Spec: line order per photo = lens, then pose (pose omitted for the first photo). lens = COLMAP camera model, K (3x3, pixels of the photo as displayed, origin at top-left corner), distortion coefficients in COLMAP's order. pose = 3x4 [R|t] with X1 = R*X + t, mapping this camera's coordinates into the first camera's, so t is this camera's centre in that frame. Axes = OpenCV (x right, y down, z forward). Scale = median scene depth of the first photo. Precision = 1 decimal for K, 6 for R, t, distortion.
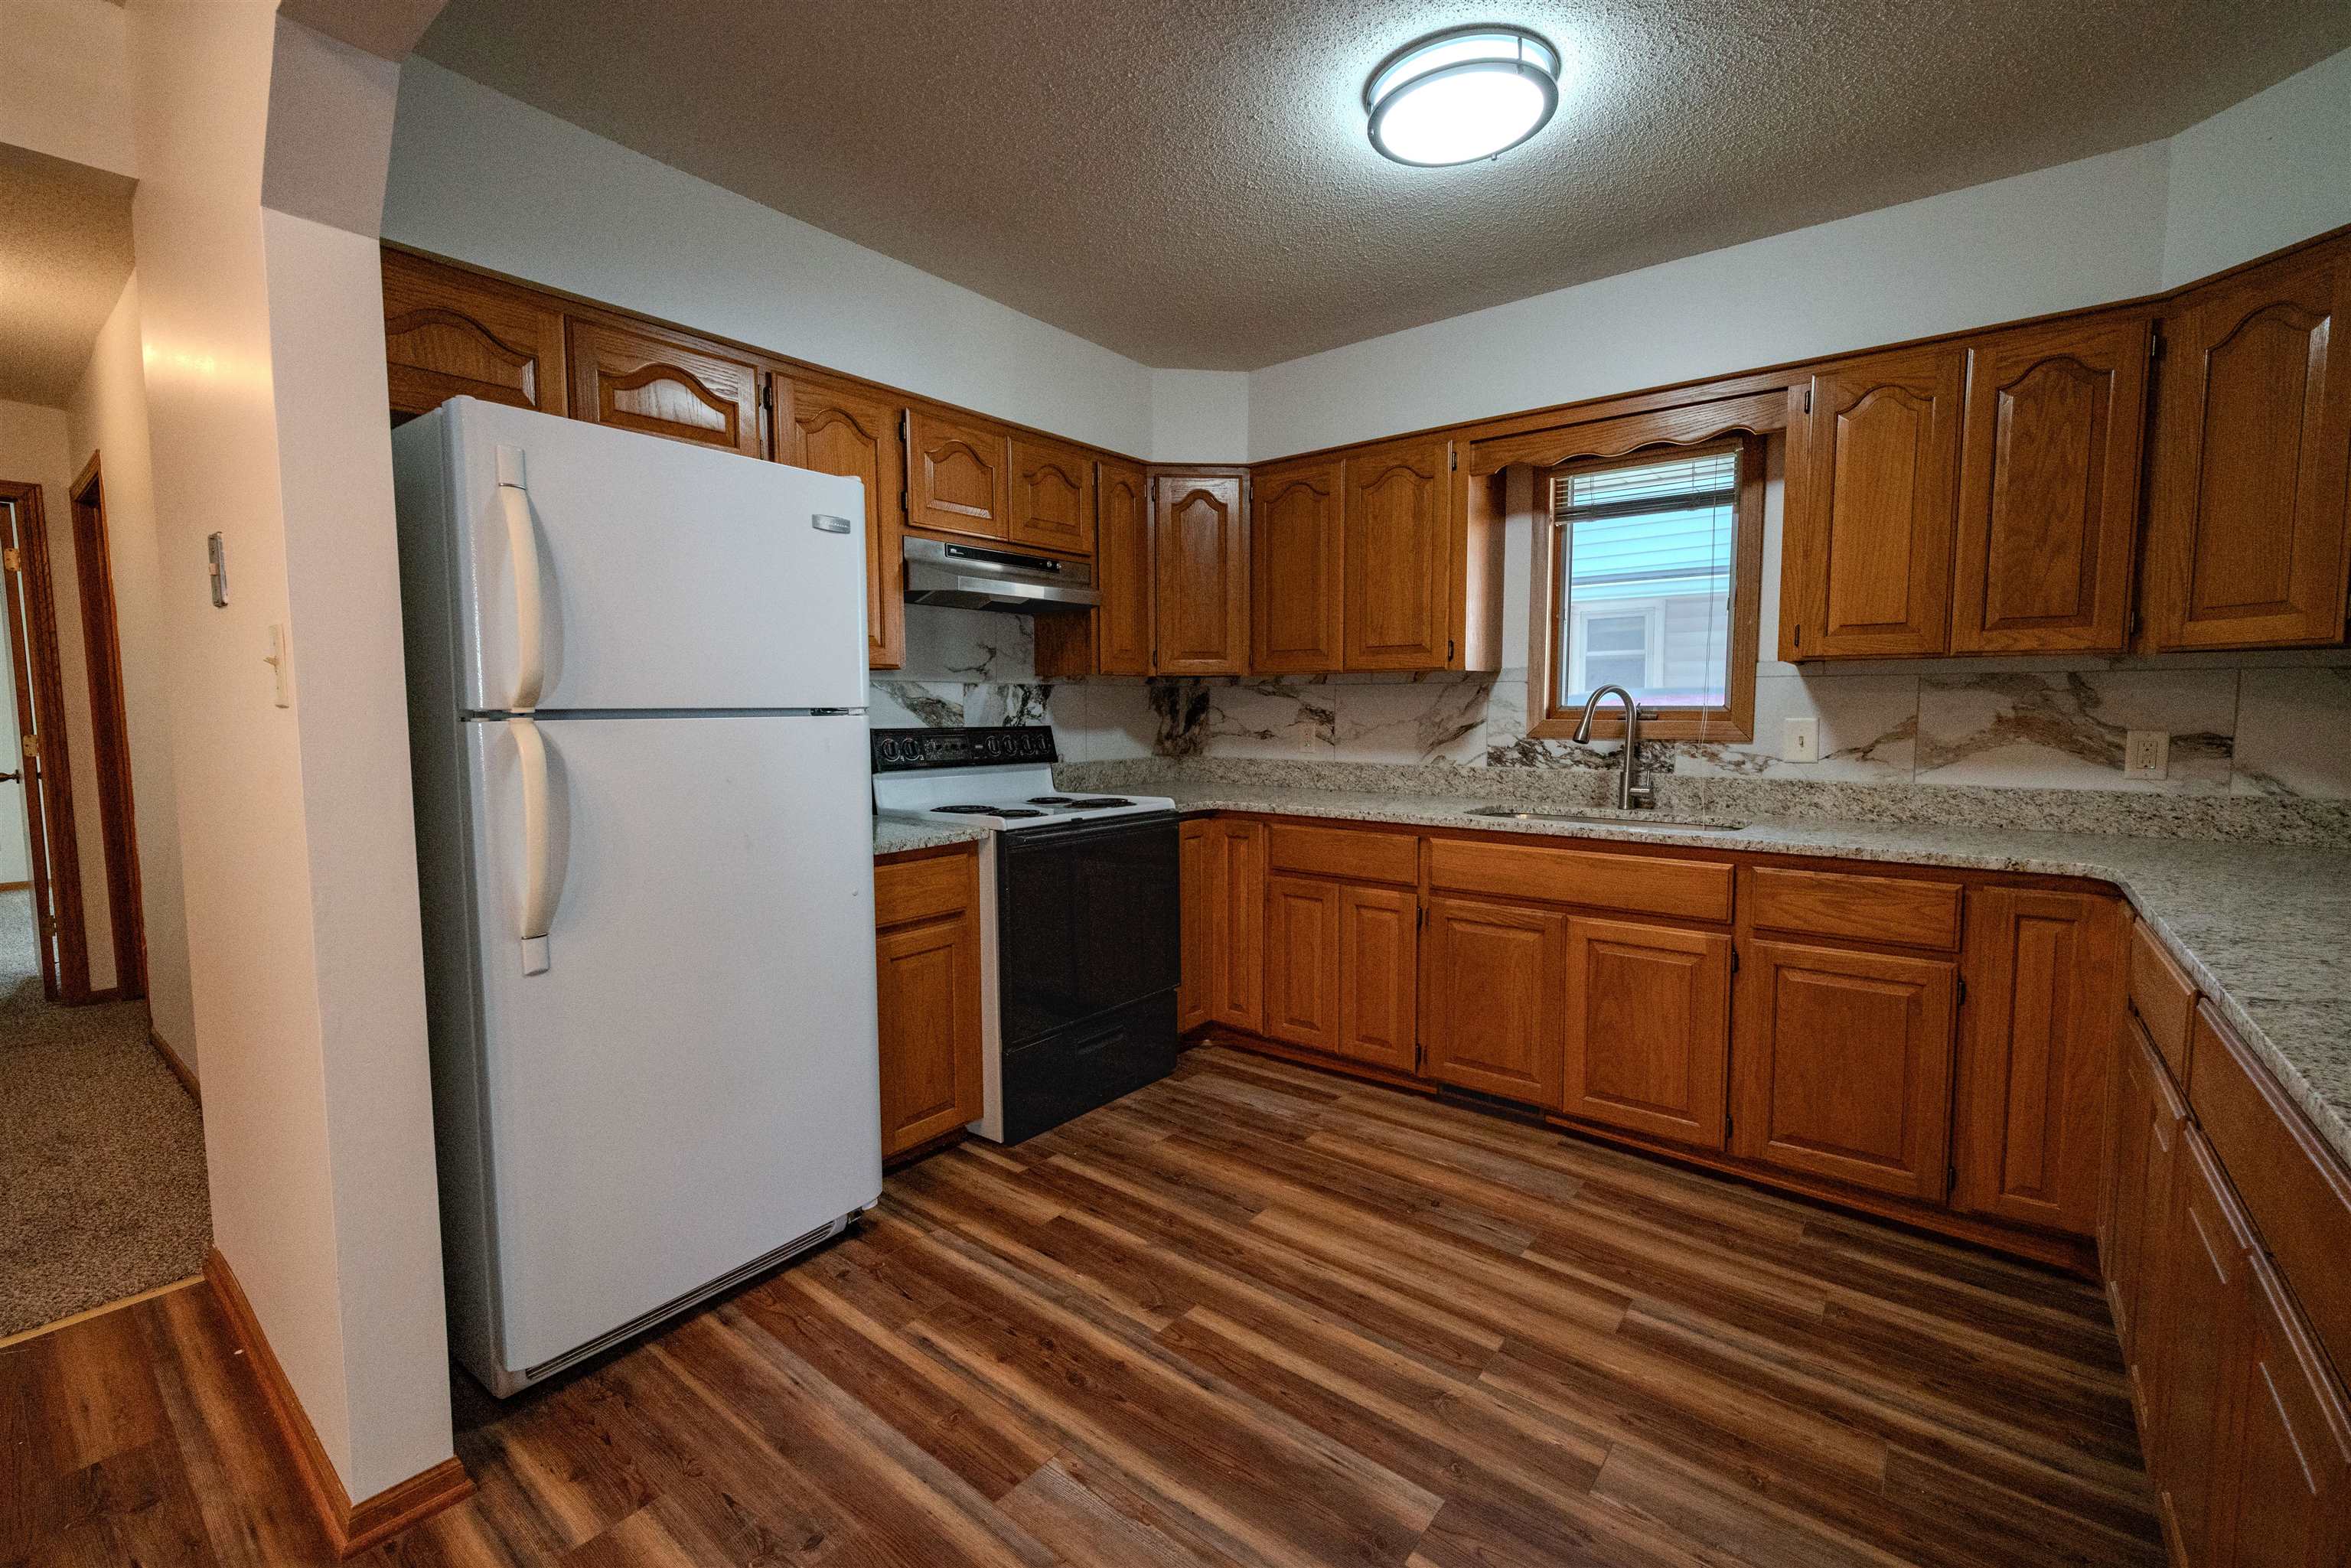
lens RADIAL K [[985.3, 0, 1175.5], [0, 985.3, 784.0], [0, 0, 1]] dist [0.011742, -0.016776]
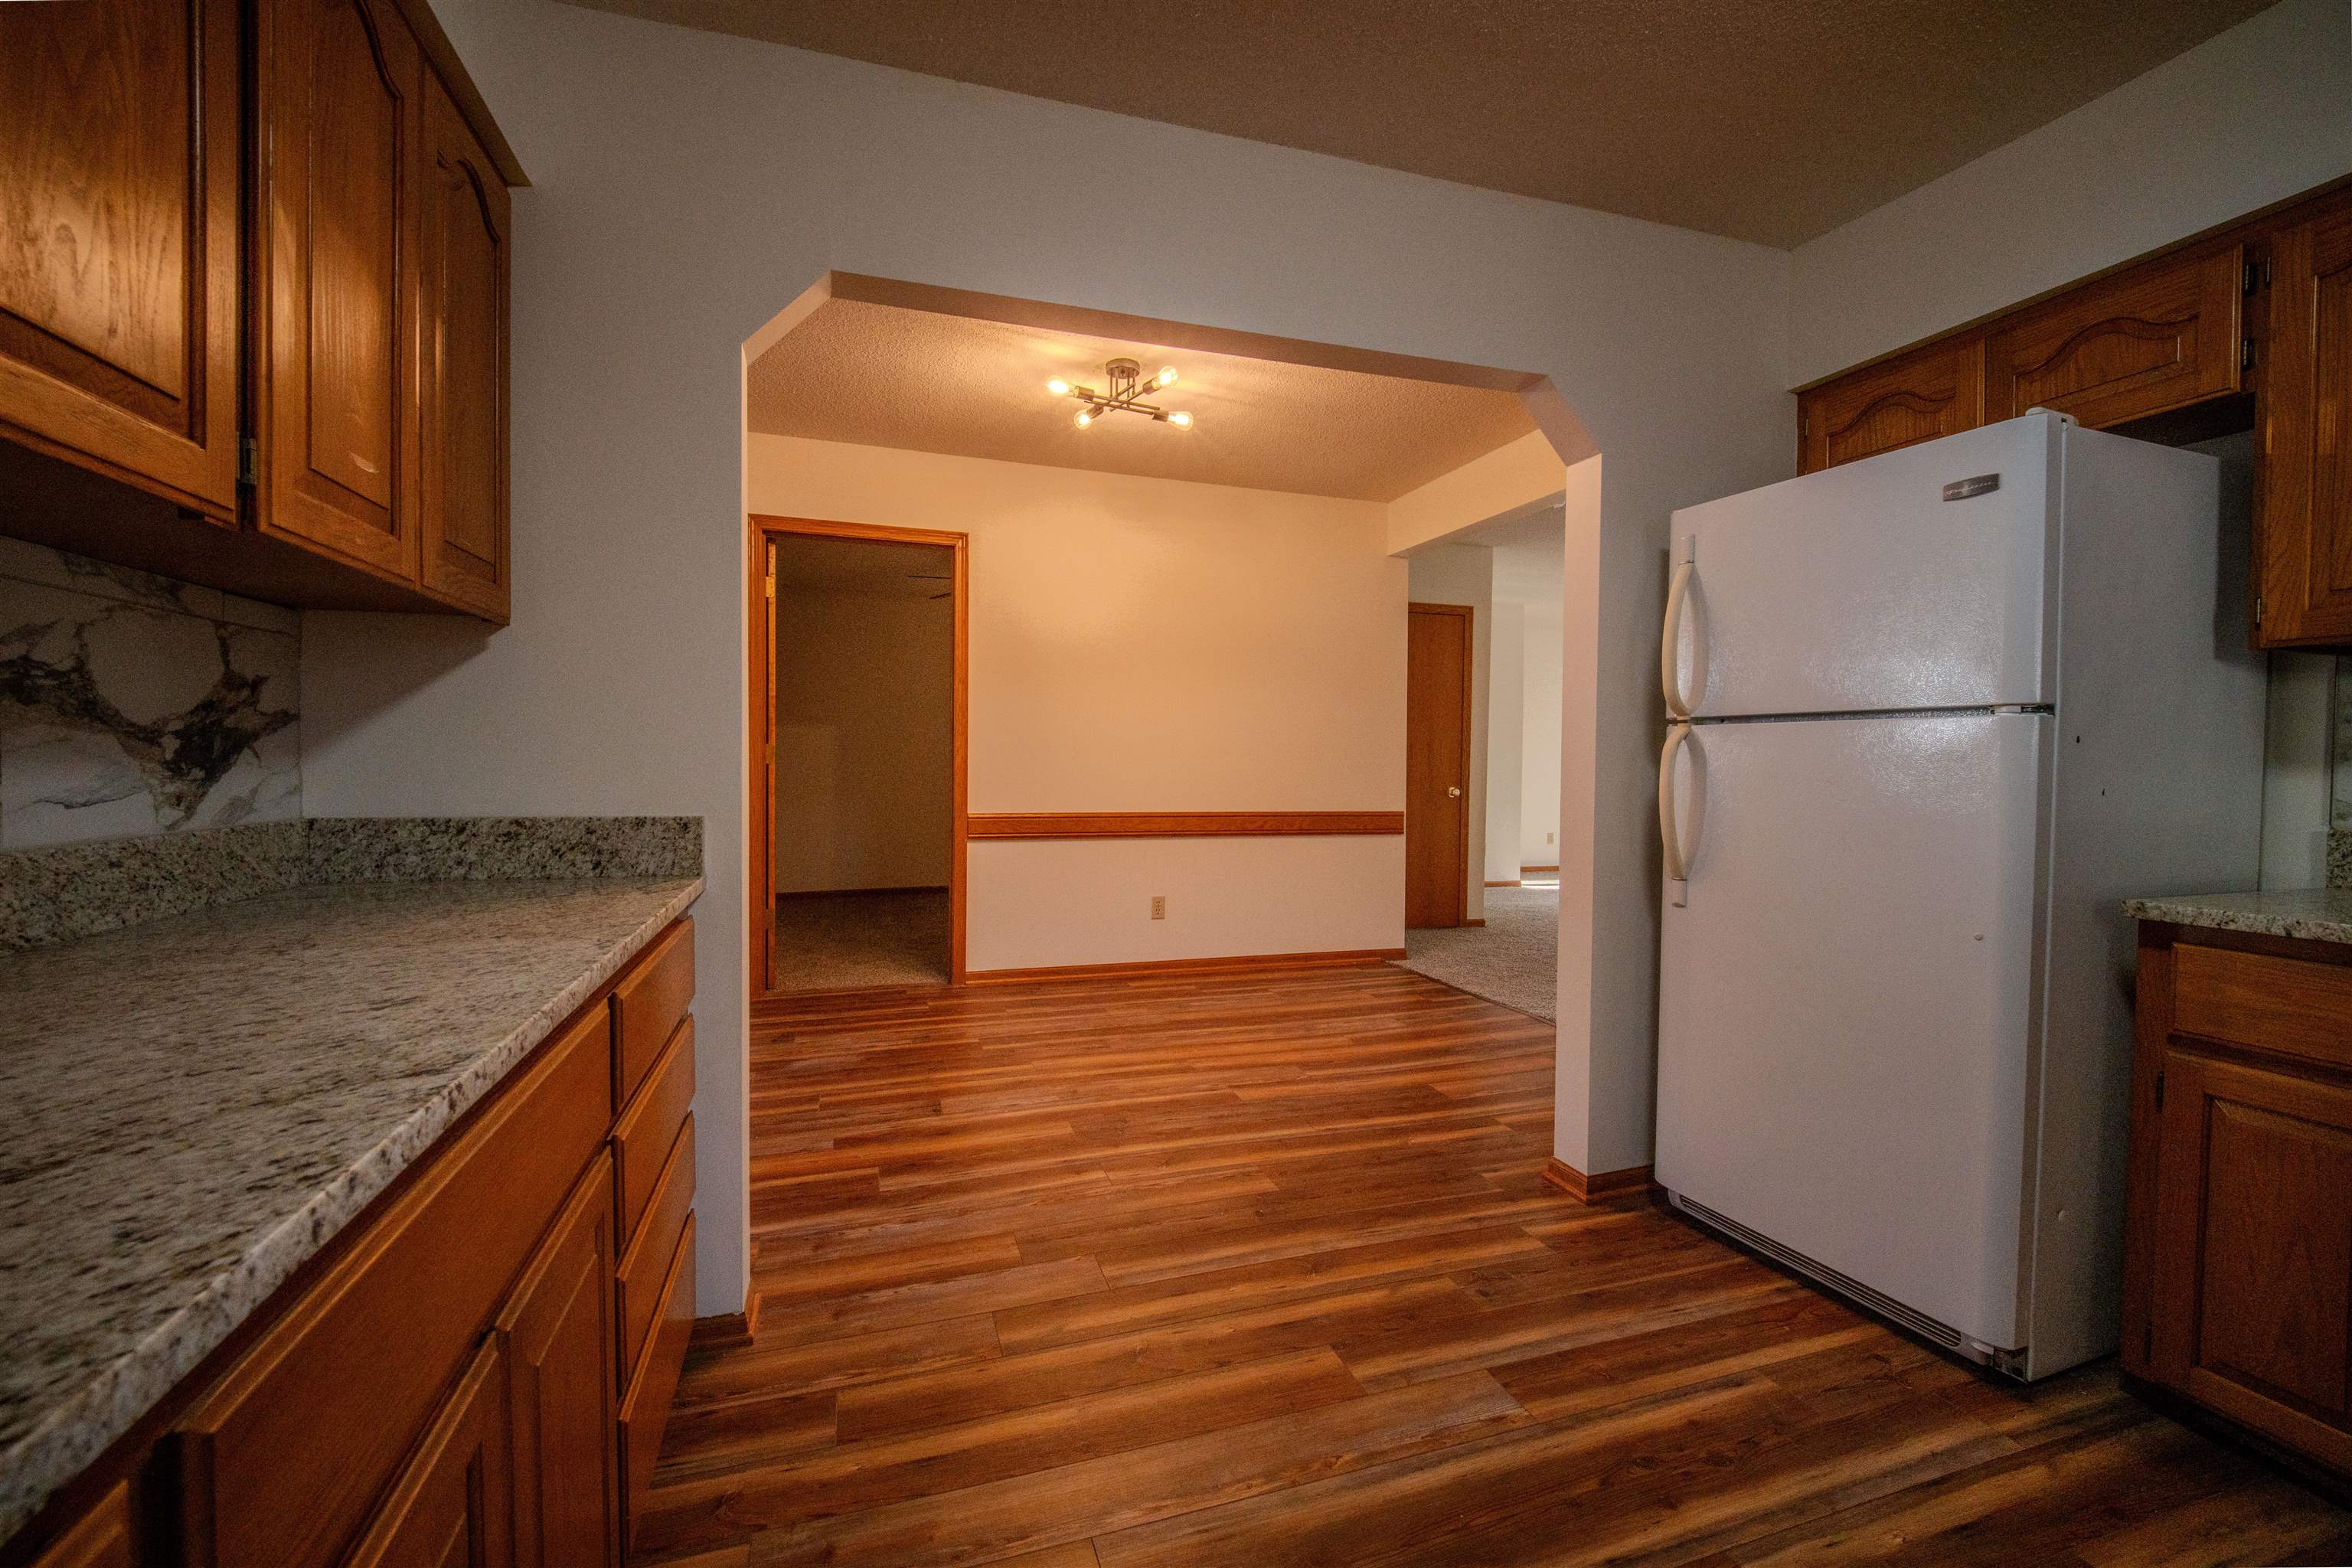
lens RADIAL K [[985.7, 0, 1176.0], [0, 985.7, 784.0], [0, 0, 1]] dist [0.011742, -0.016776]
pose [[-0.544080, 0.021446, -0.838759, 0.575590], [-0.073505, 0.994611, 0.073112, -0.019114], [0.835807, 0.101432, -0.539572, 0.721965]]
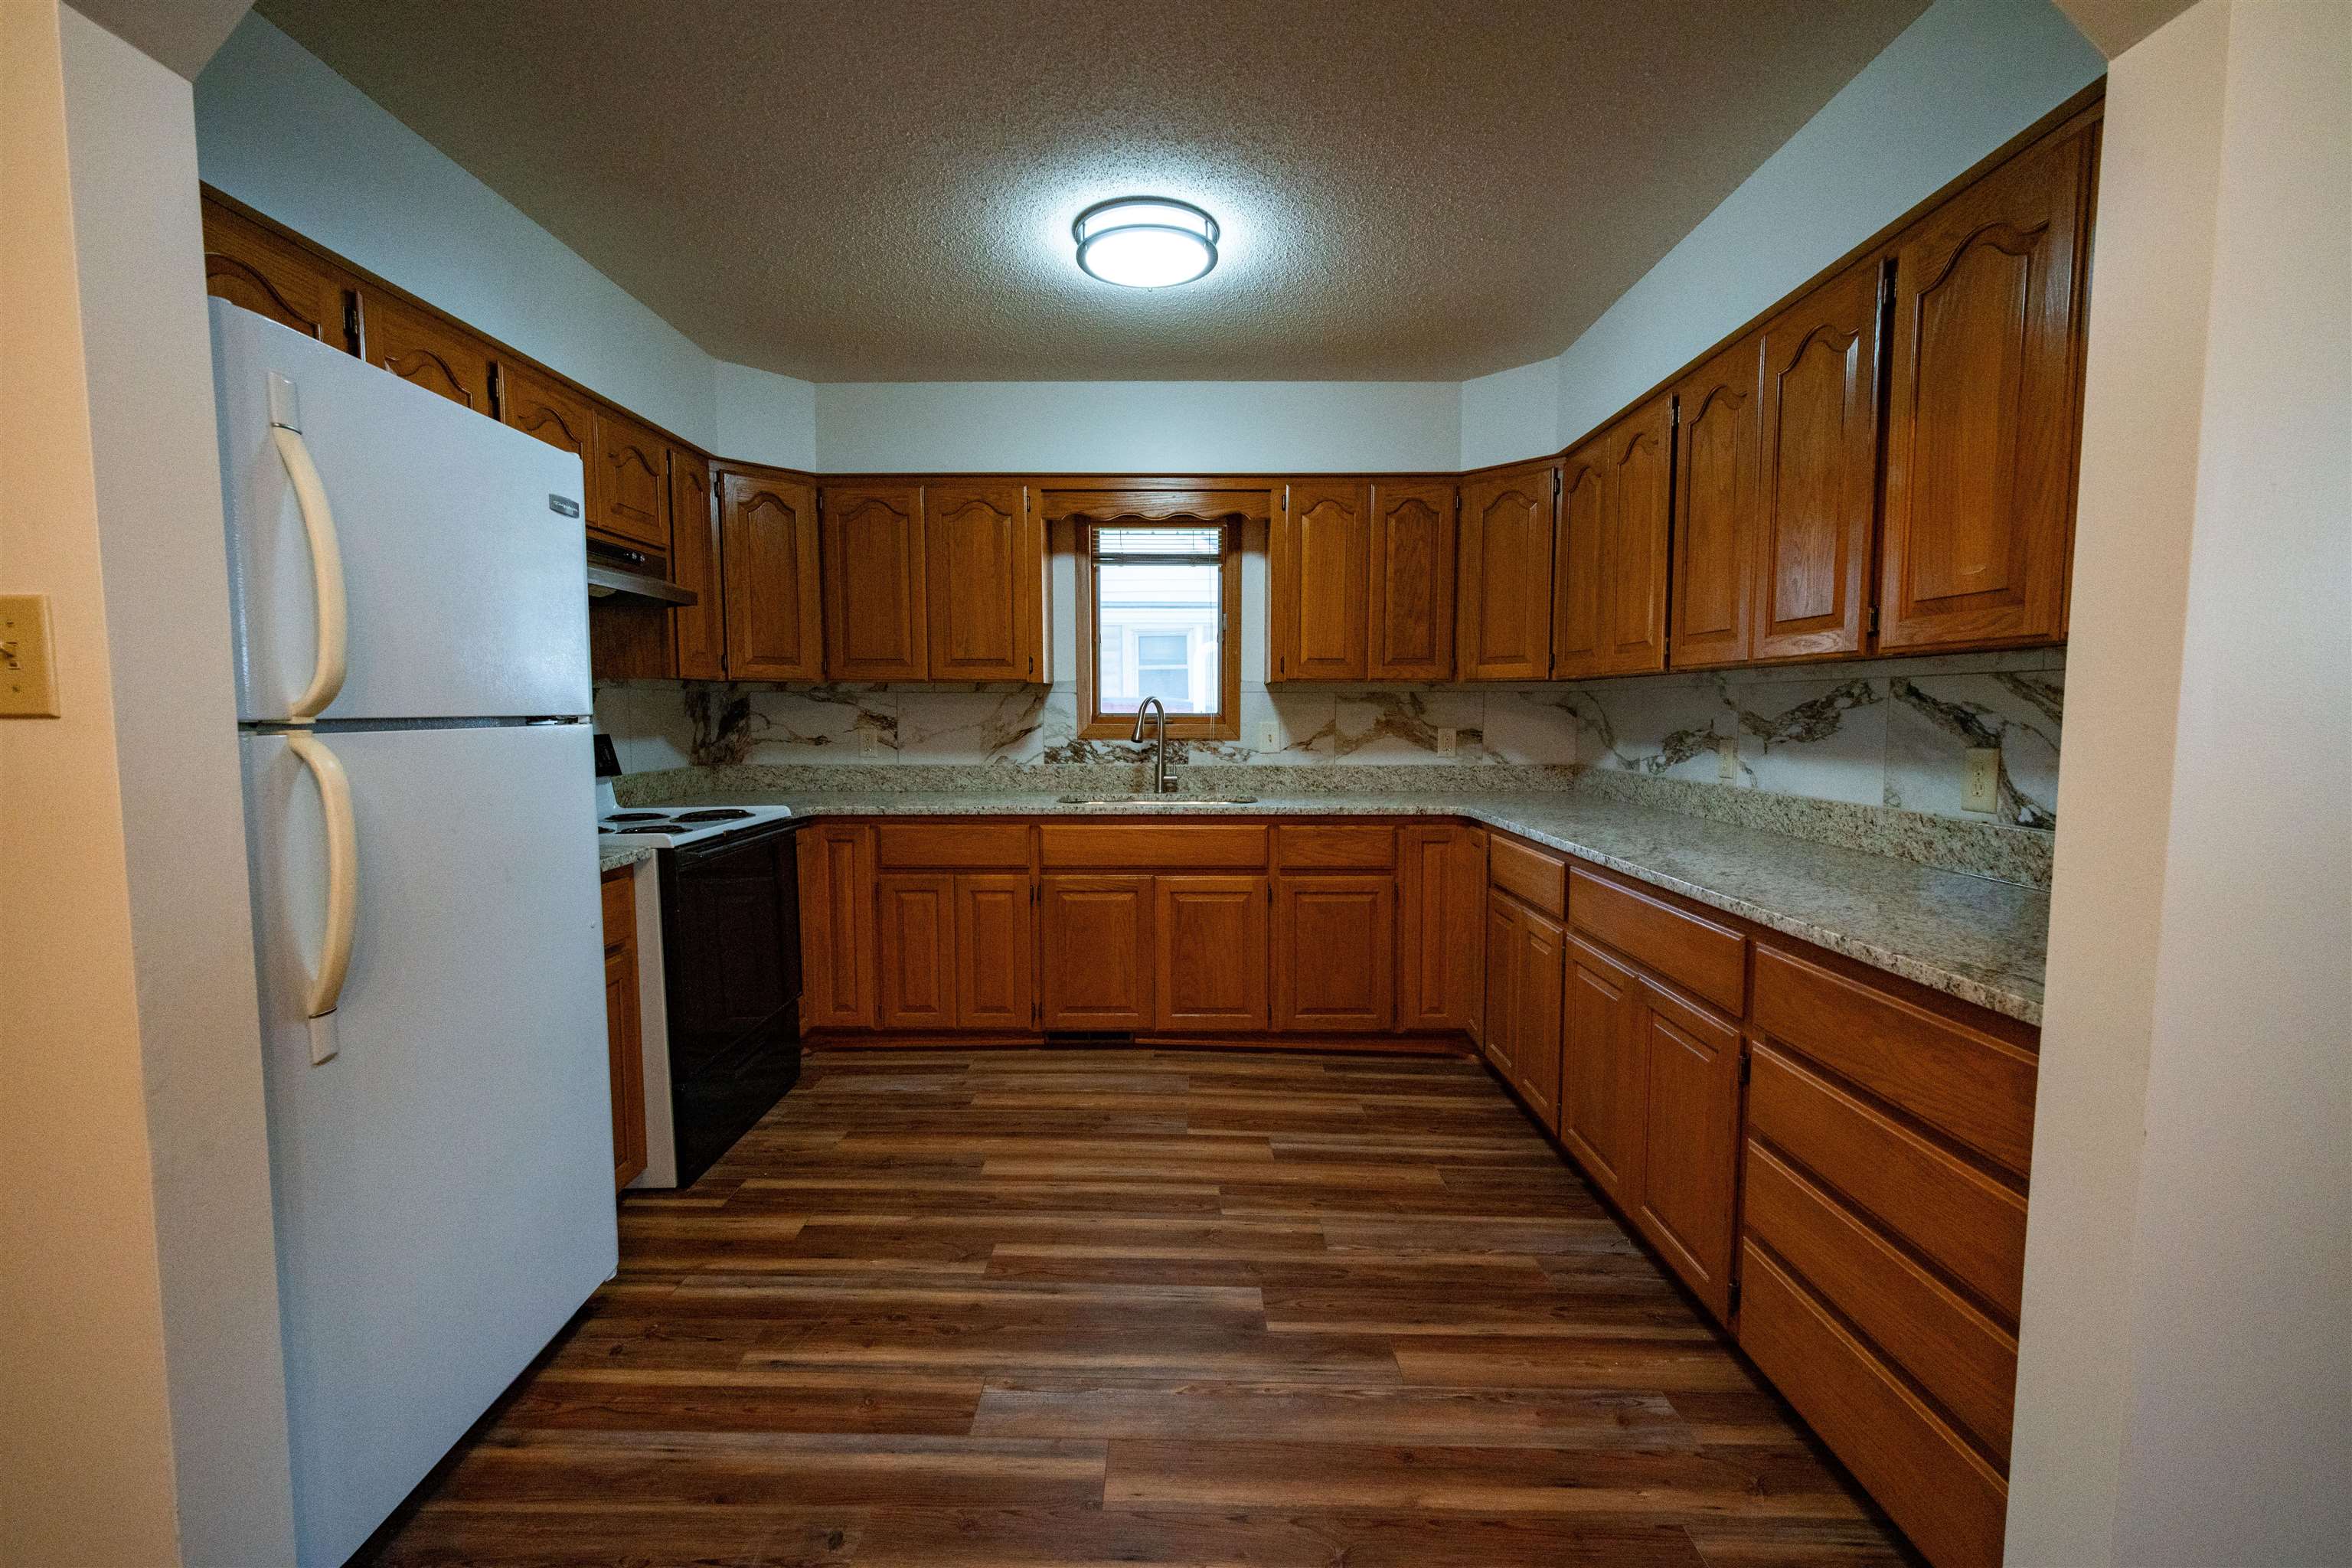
lens RADIAL K [[963.6, 0, 1176.0], [0, 963.6, 784.0], [0, 0, 1]] dist [0.009819, -0.015732]
pose [[0.785368, -0.044942, 0.617396, -0.364218], [0.047023, 0.998811, 0.012890, -0.001792], [-0.617241, 0.018909, 0.786547, -0.004243]]
